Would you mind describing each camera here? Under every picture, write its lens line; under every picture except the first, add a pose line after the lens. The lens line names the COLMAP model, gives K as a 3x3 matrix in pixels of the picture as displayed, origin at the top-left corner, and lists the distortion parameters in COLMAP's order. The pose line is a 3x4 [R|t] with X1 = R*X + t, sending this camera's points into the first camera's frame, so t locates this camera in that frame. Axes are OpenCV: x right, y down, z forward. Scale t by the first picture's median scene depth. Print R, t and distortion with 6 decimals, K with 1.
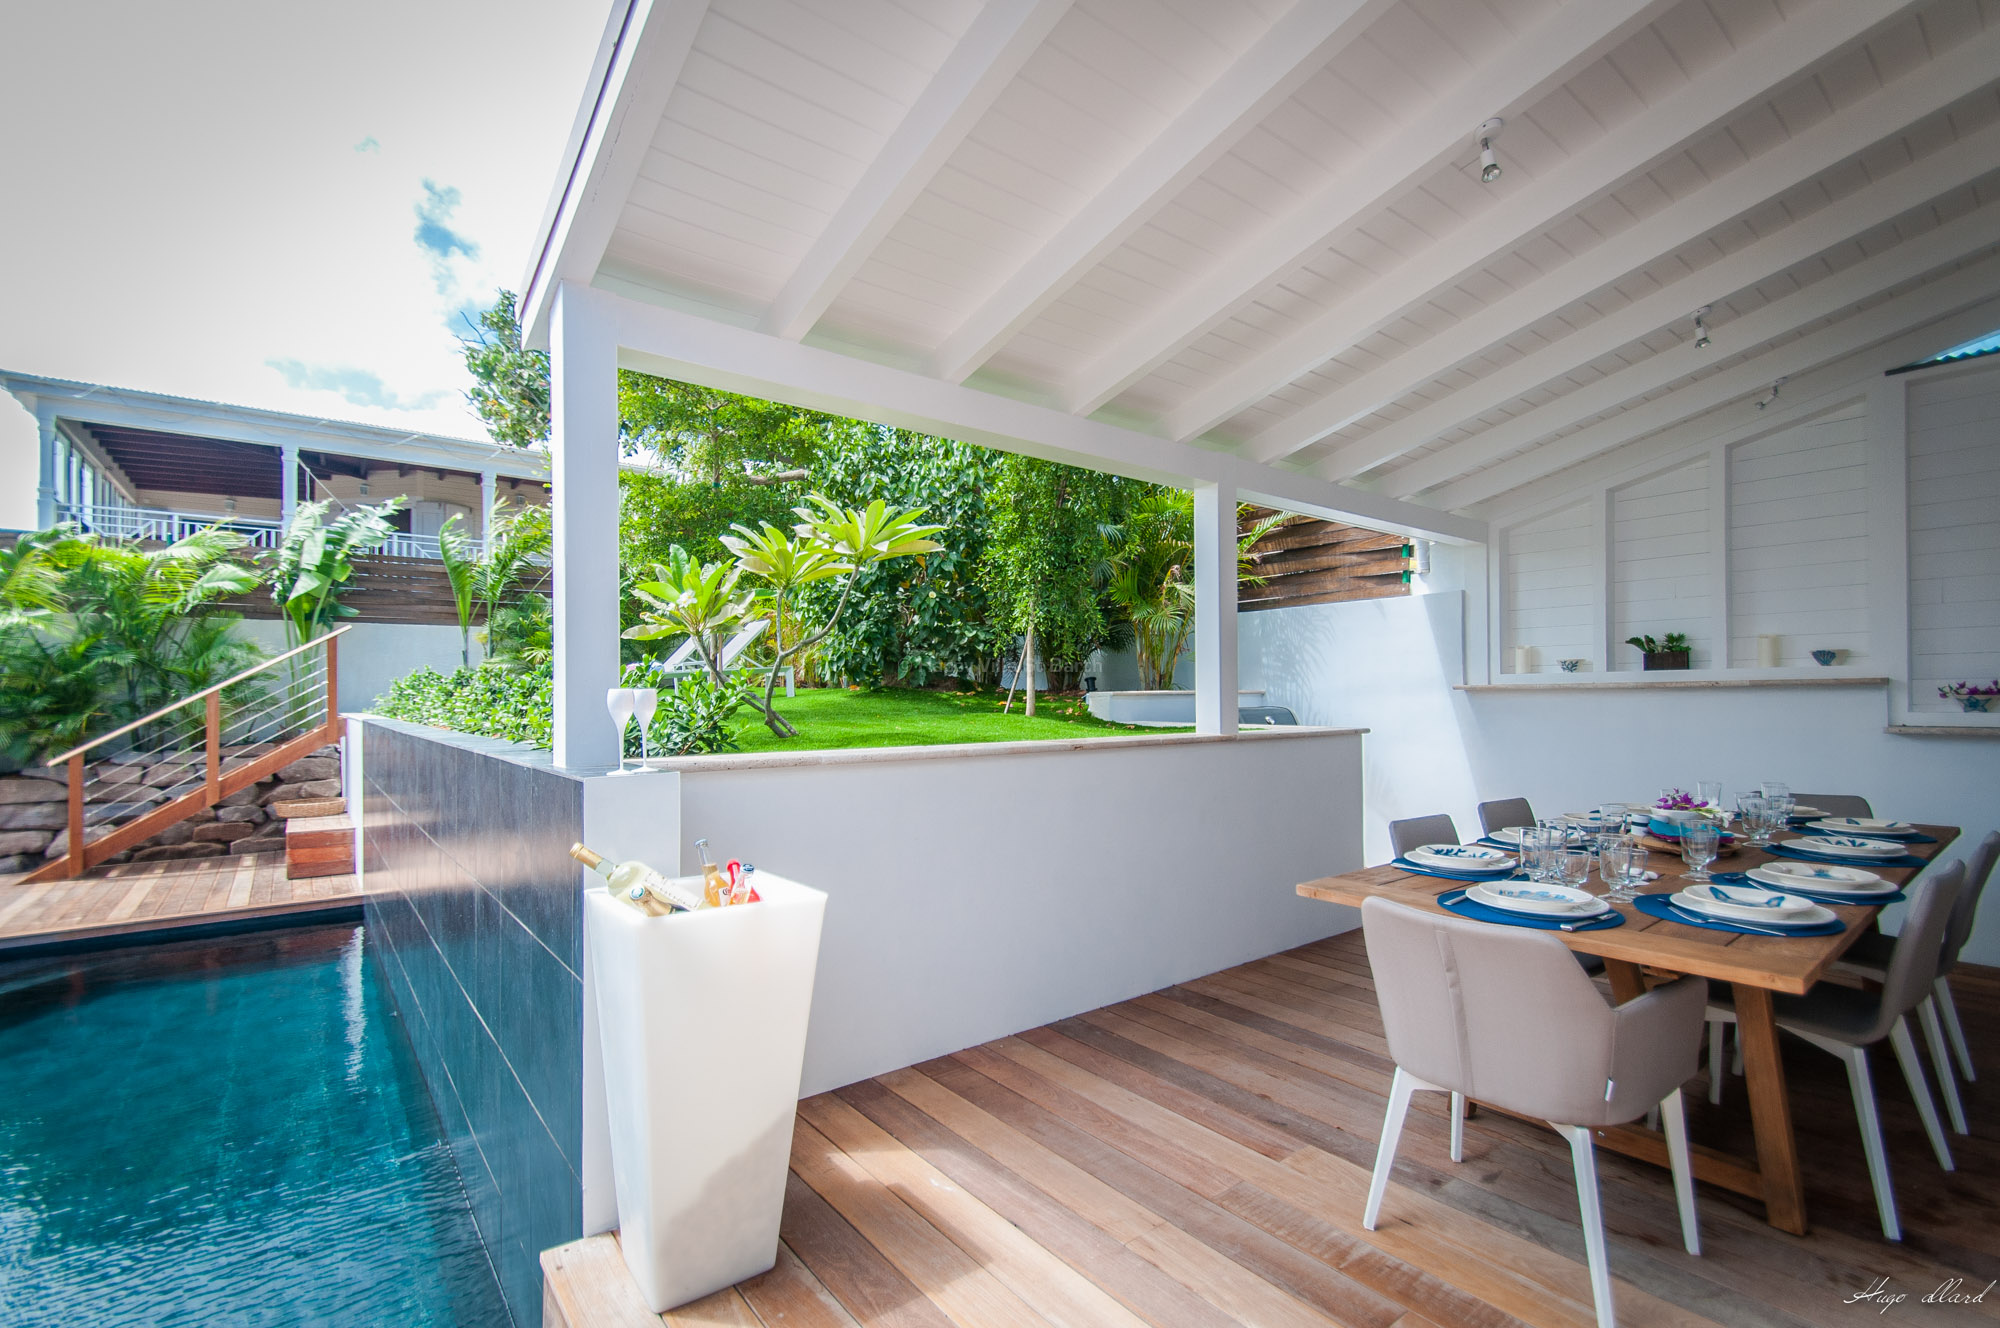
lens RADIAL K [[887.5, 0, 993.4], [0, 887.5, 672.6], [0, 0, 1]] dist [0.004549, -0.000310]
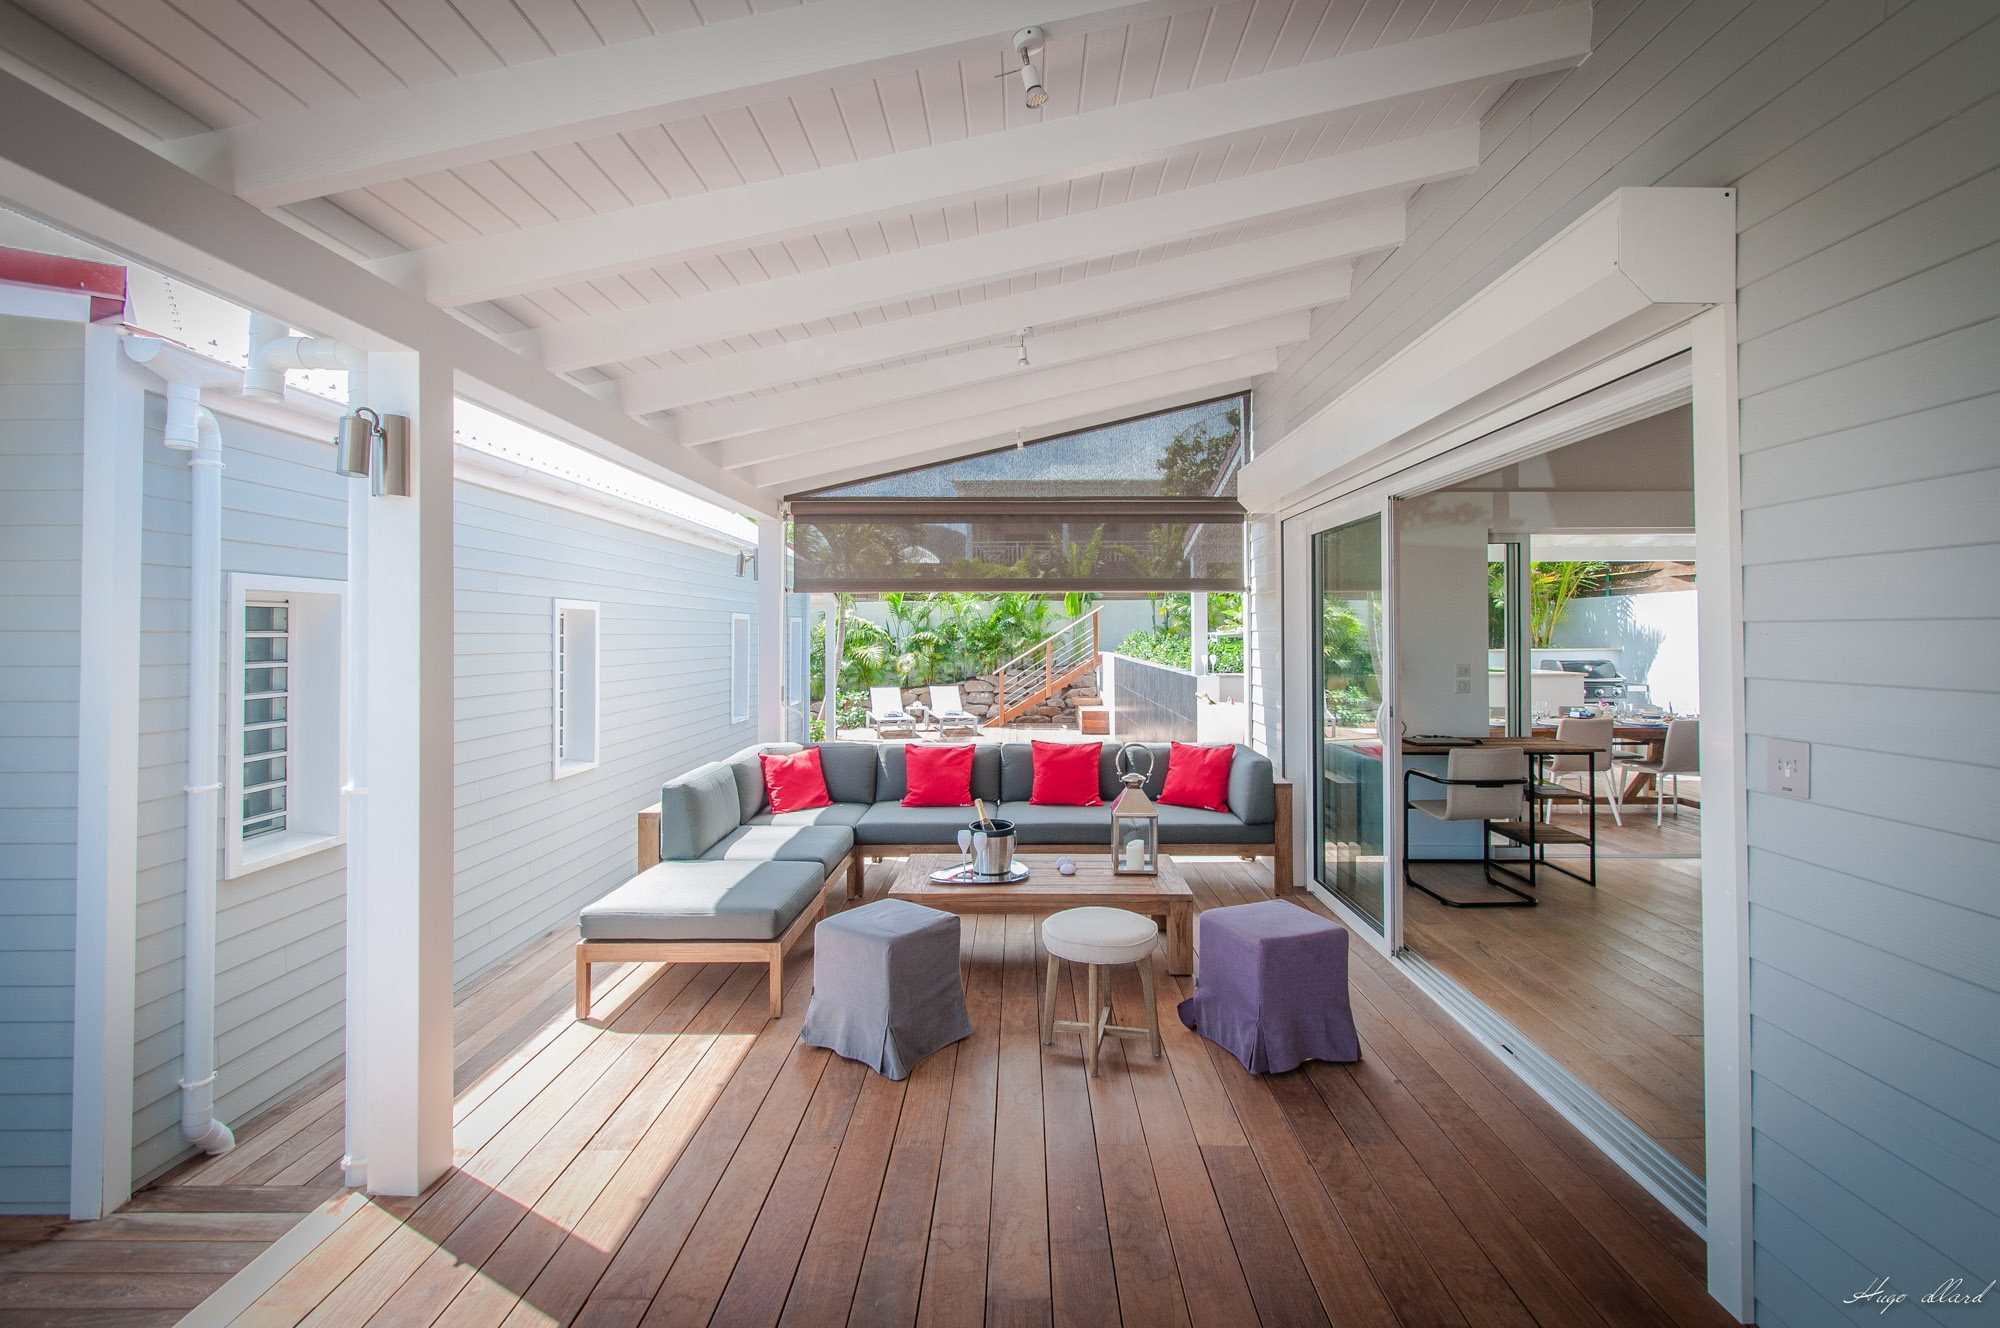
lens RADIAL K [[887.5, 0, 1029.3], [0, 887.5, 616.1], [0, 0, 1]] dist [0.004549, -0.000310]
pose [[0.789701, -0.010353, -0.613404, 0.463616], [0.015312, 0.999879, 0.002837, -0.059610], [0.613301, -0.011632, 0.789764, -0.870751]]
